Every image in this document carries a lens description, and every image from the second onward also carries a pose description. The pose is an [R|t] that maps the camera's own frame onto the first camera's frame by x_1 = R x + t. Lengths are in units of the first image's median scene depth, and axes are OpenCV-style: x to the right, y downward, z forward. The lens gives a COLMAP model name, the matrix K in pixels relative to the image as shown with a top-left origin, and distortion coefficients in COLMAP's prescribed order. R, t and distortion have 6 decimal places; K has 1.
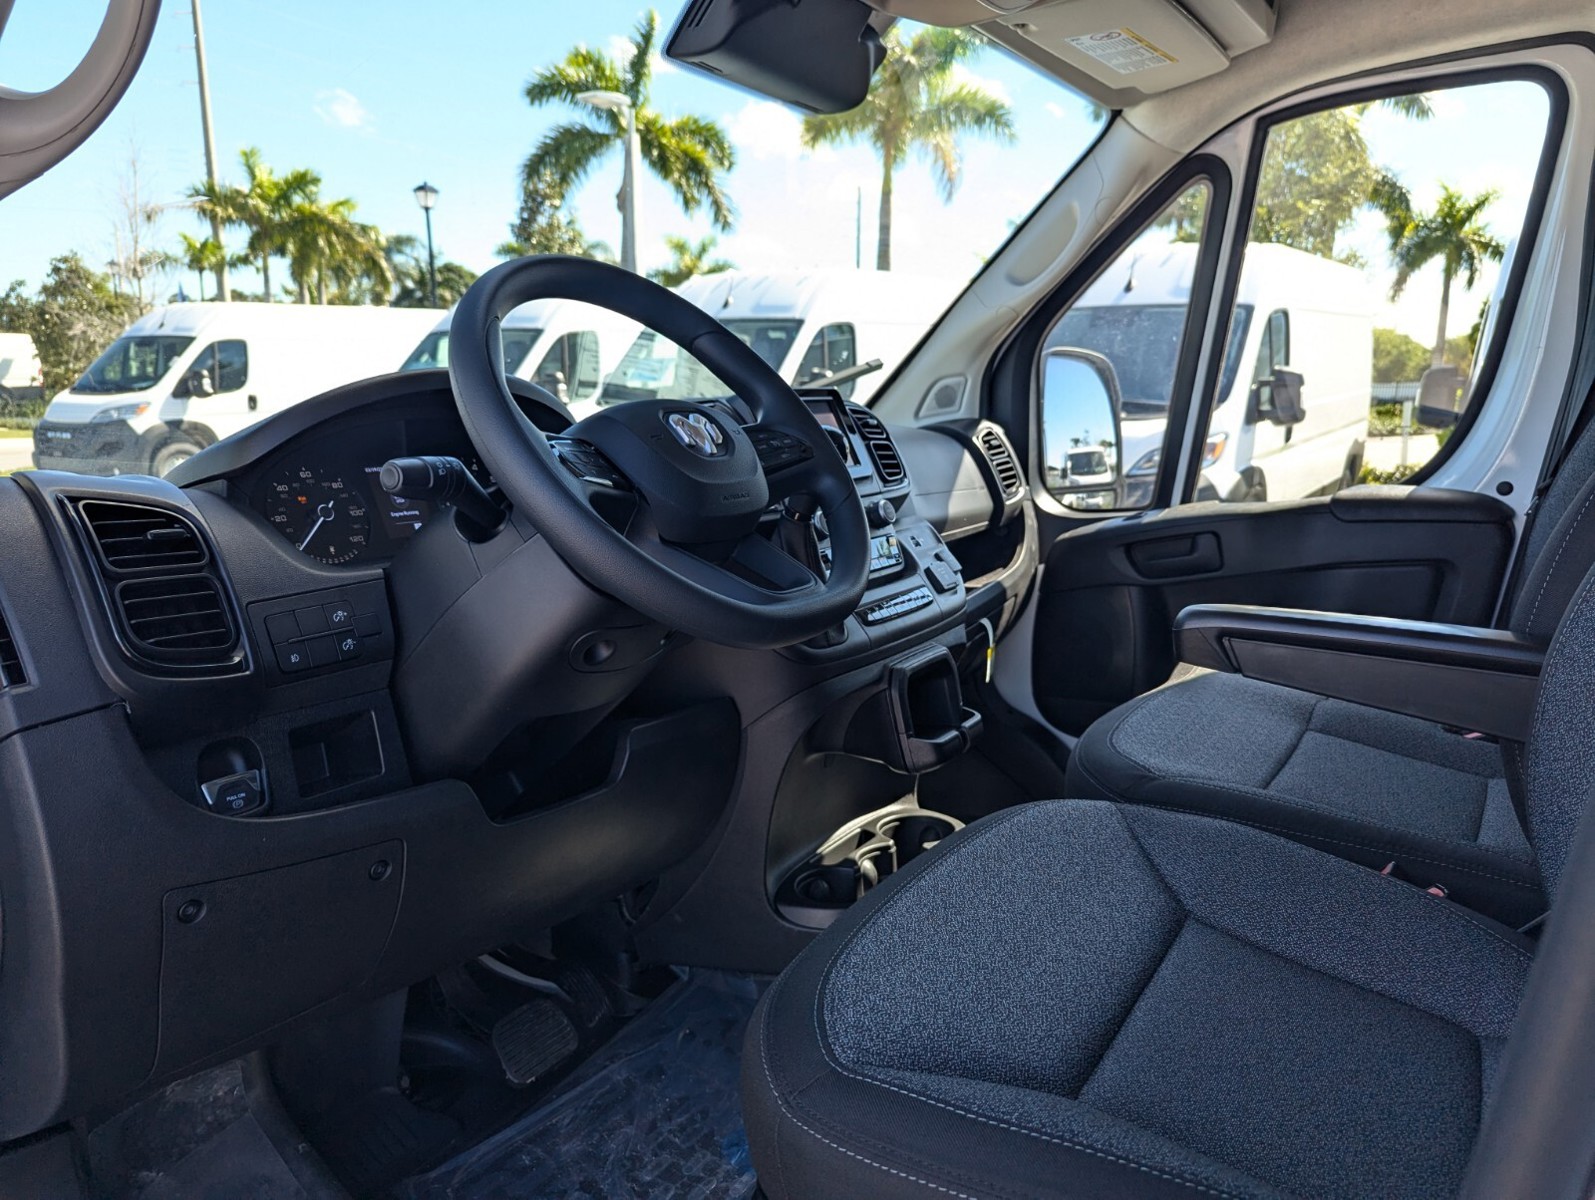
lens RADIAL K [[1124.0, 0, 800.4], [0, 1124.0, 608.4], [0, 0, 1]] dist [0.031157, -0.024752]
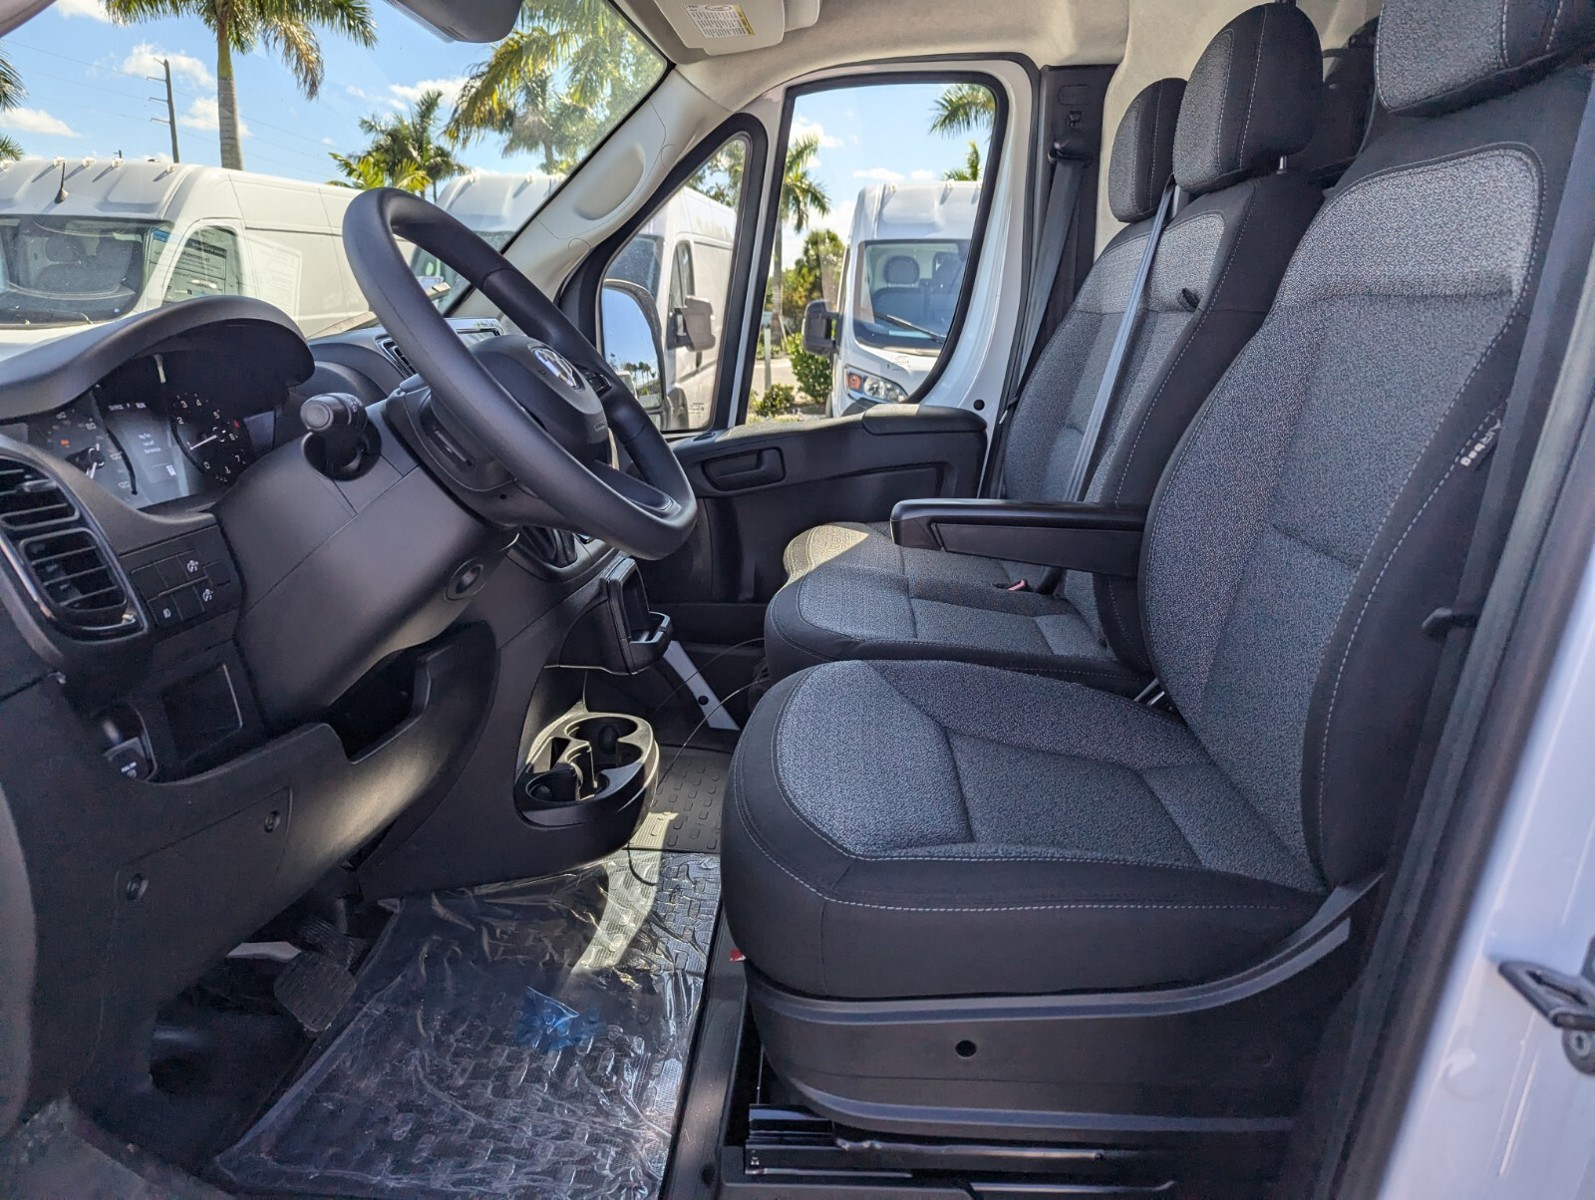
lens RADIAL K [[1116.1, 0, 797.5], [0, 1116.1, 600.0], [0, 0, 1]] dist [0.047225, -0.029933]
pose [[0.871247, -0.105094, 0.479463, -0.203347], [0.076233, 0.993929, 0.079336, -0.000592], [-0.484890, -0.032570, 0.873969, -0.033342]]
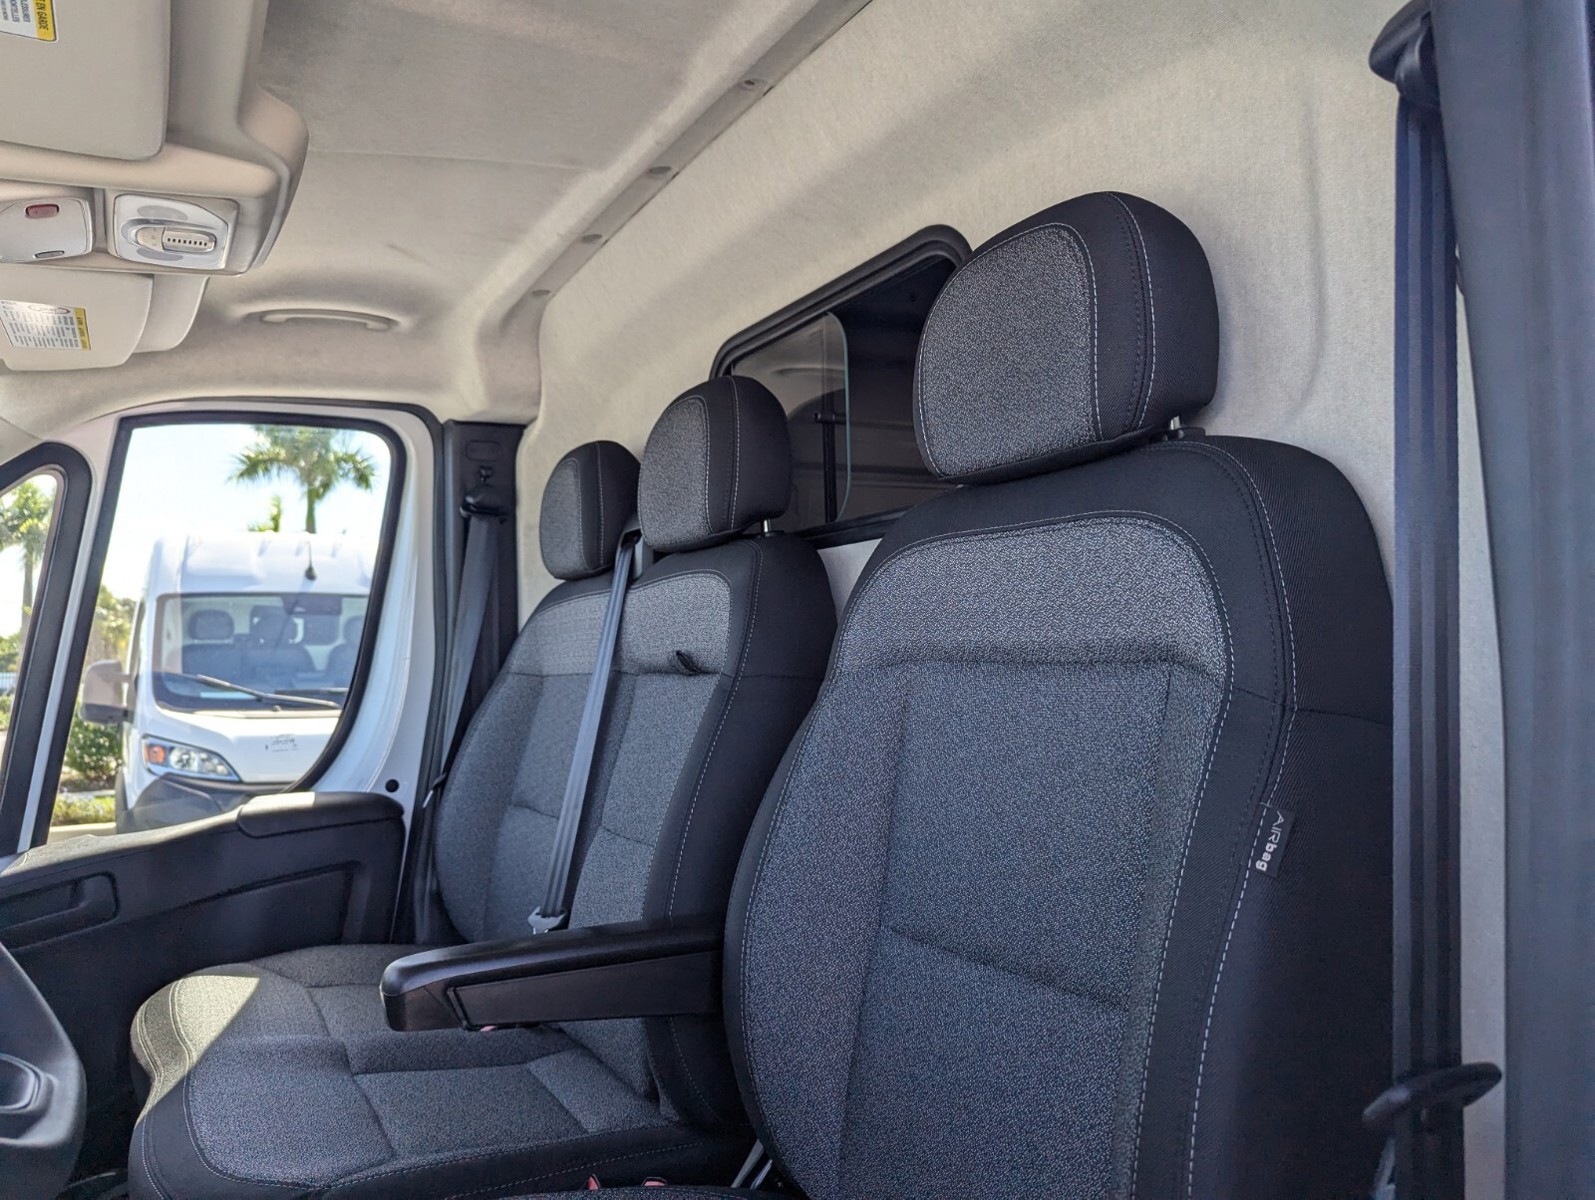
lens RADIAL K [[1149.9, 0, 793.6], [0, 1149.9, 585.3], [0, 0, 1]] dist [0.024730, -0.003405]
pose [[0.475595, 0.051437, 0.878159, -0.170594], [0.186877, 0.969594, -0.158002, -0.046175], [-0.859585, 0.239252, 0.451522, 0.130897]]
